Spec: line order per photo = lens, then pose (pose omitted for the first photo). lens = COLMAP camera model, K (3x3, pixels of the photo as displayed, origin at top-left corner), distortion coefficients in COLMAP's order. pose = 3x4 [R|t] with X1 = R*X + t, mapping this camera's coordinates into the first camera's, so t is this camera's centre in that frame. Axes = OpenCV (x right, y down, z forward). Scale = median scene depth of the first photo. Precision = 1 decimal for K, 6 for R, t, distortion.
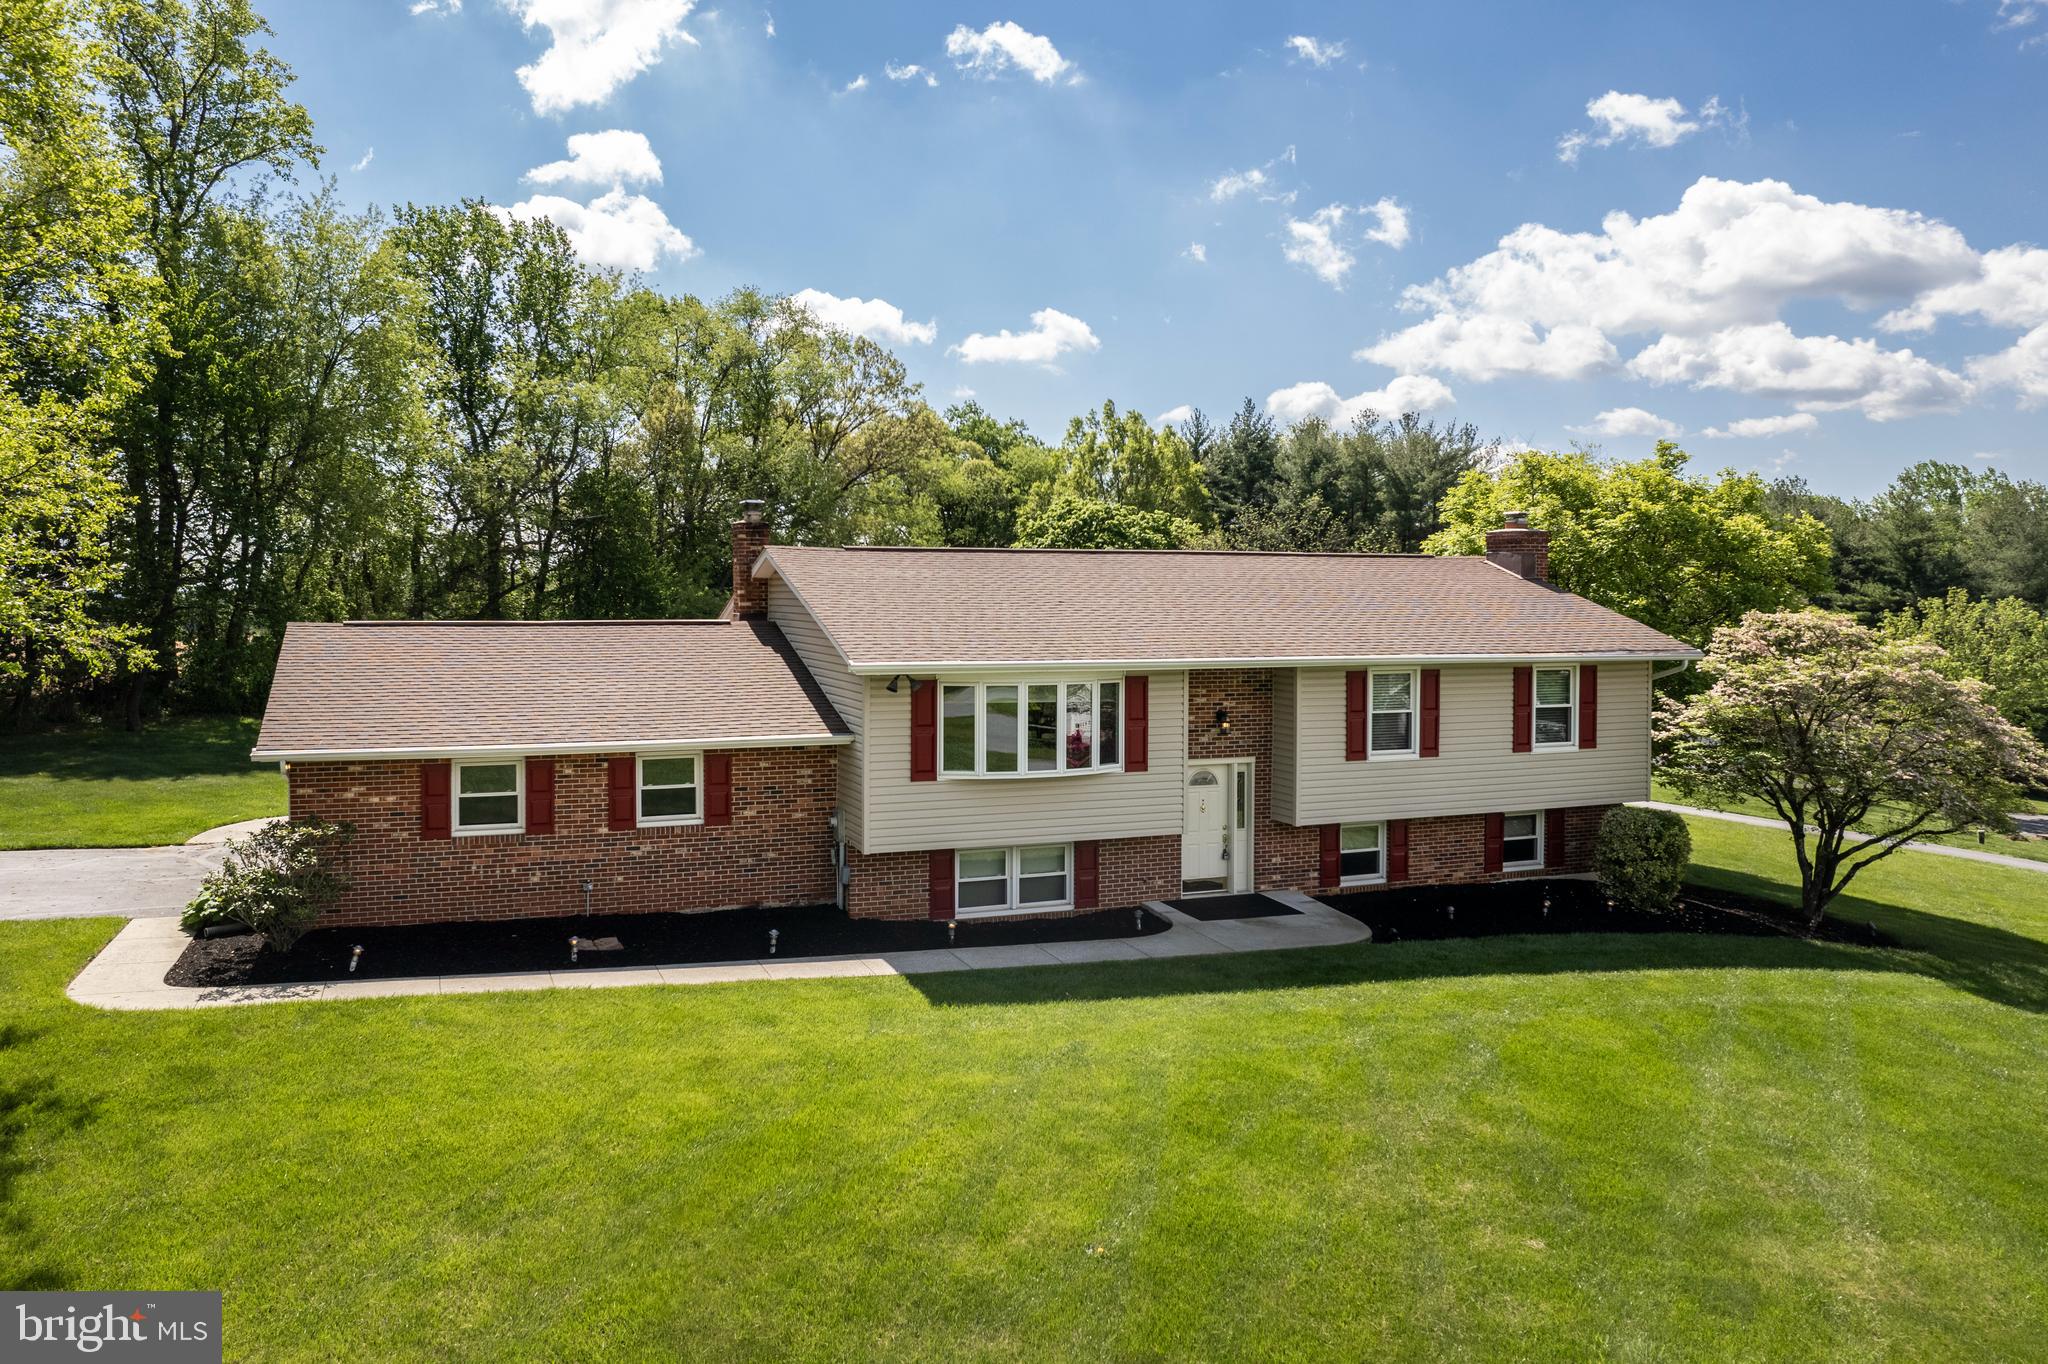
lens RADIAL K [[1342.6, 0, 880.5], [0, 1342.6, 639.2], [0, 0, 1]] dist [-0.045353, 0.002470]
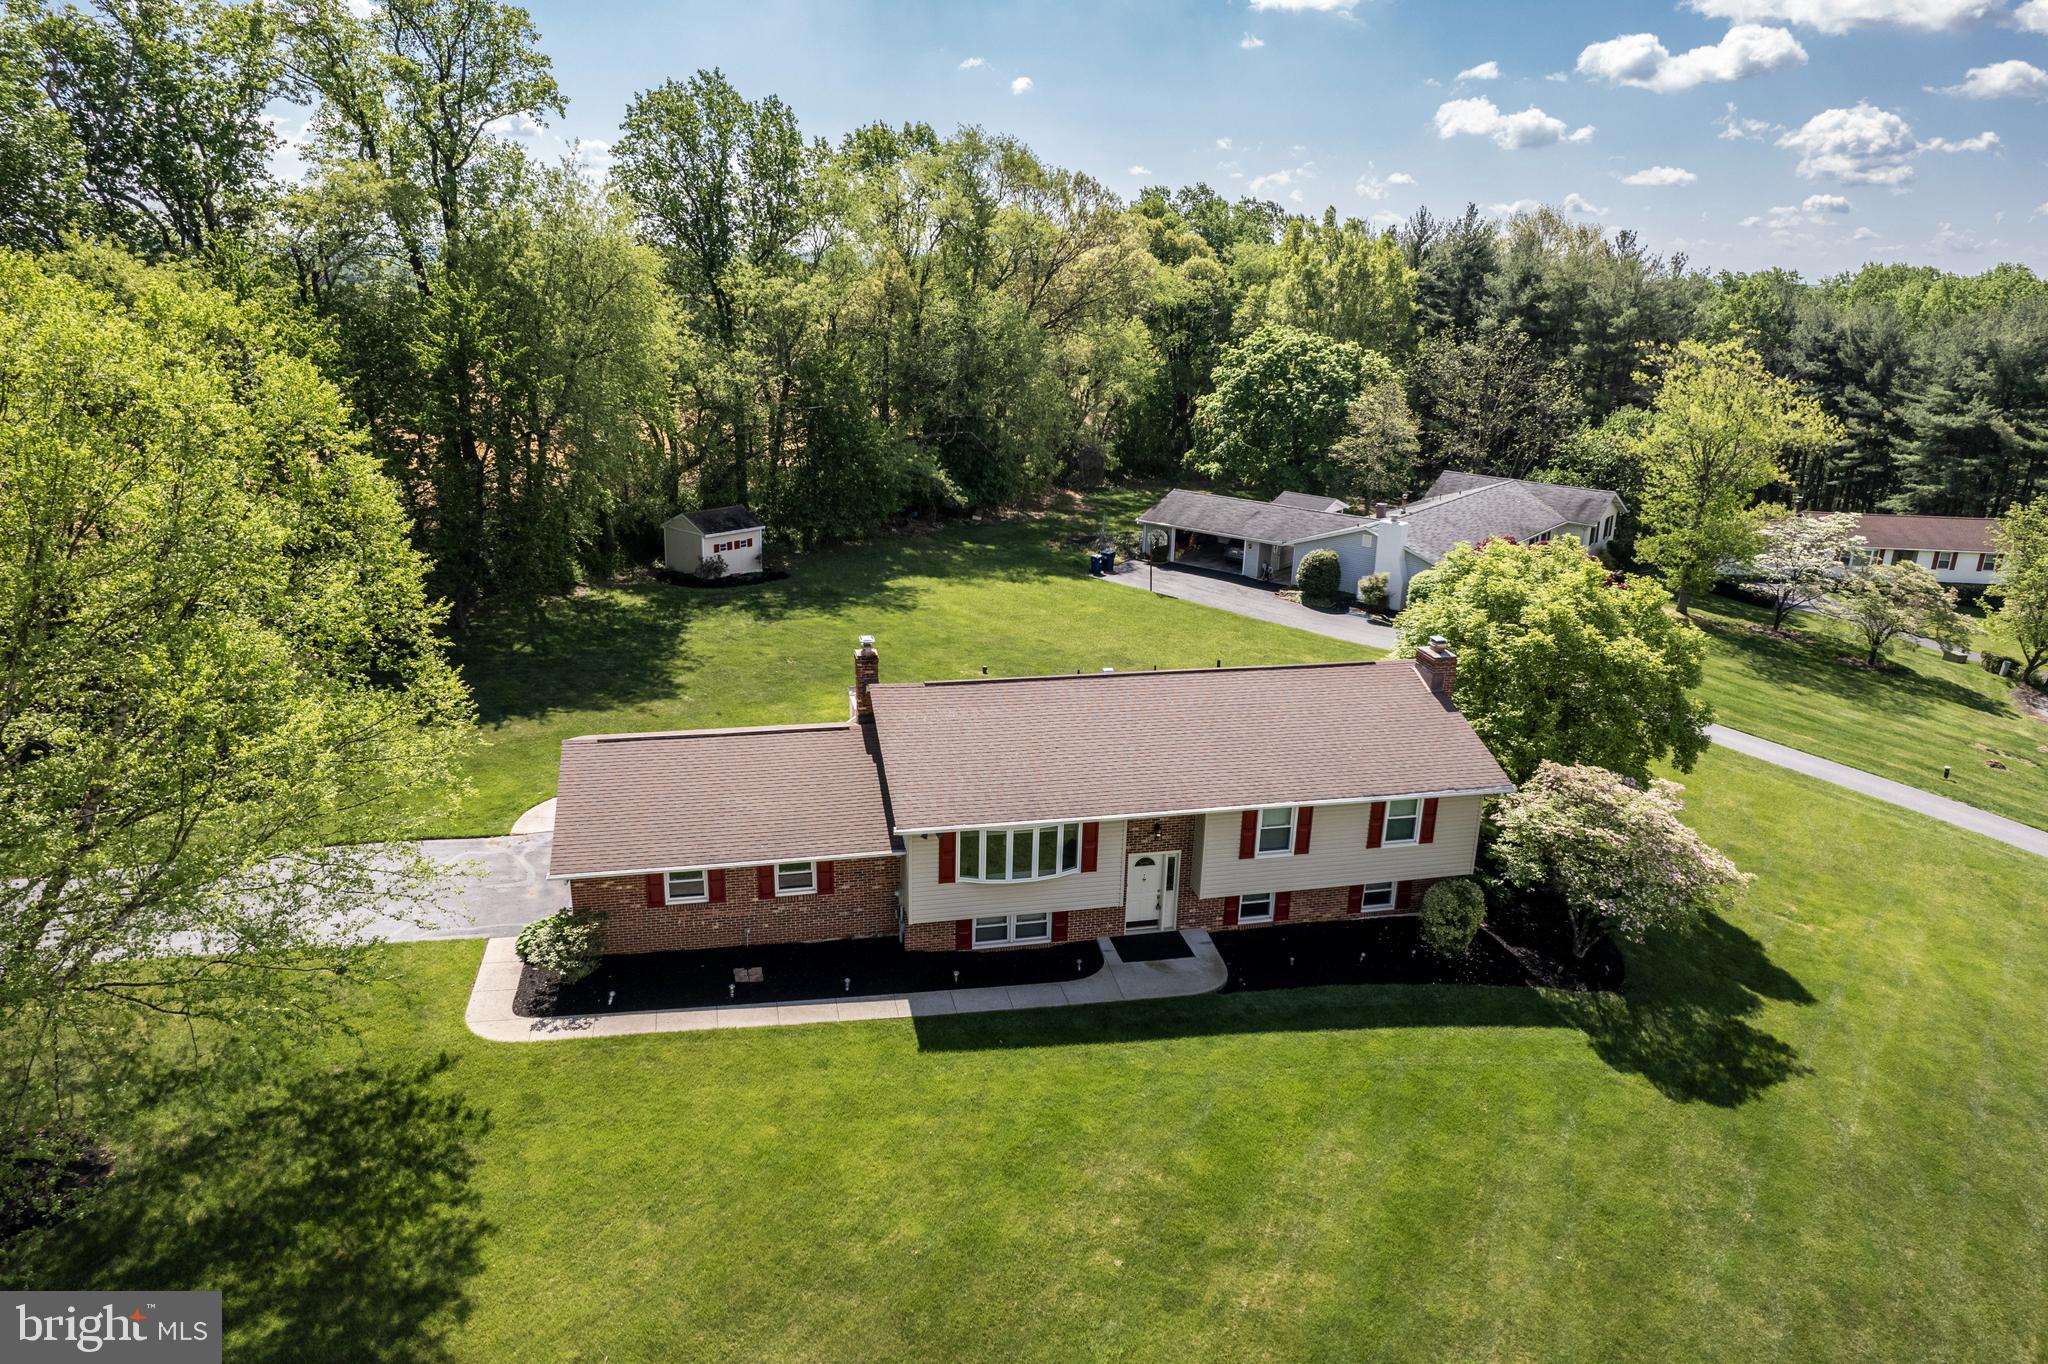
lens RADIAL K [[1312.6, 0, 1024.0], [0, 1312.6, 682.0], [0, 0, 1]] dist [-0.040501, 0.001179]
pose [[0.994811, 0.051537, -0.087724, 0.225380], [-0.025297, 0.960432, 0.277362, -0.510961], [0.098547, -0.273704, 0.956752, -0.399953]]
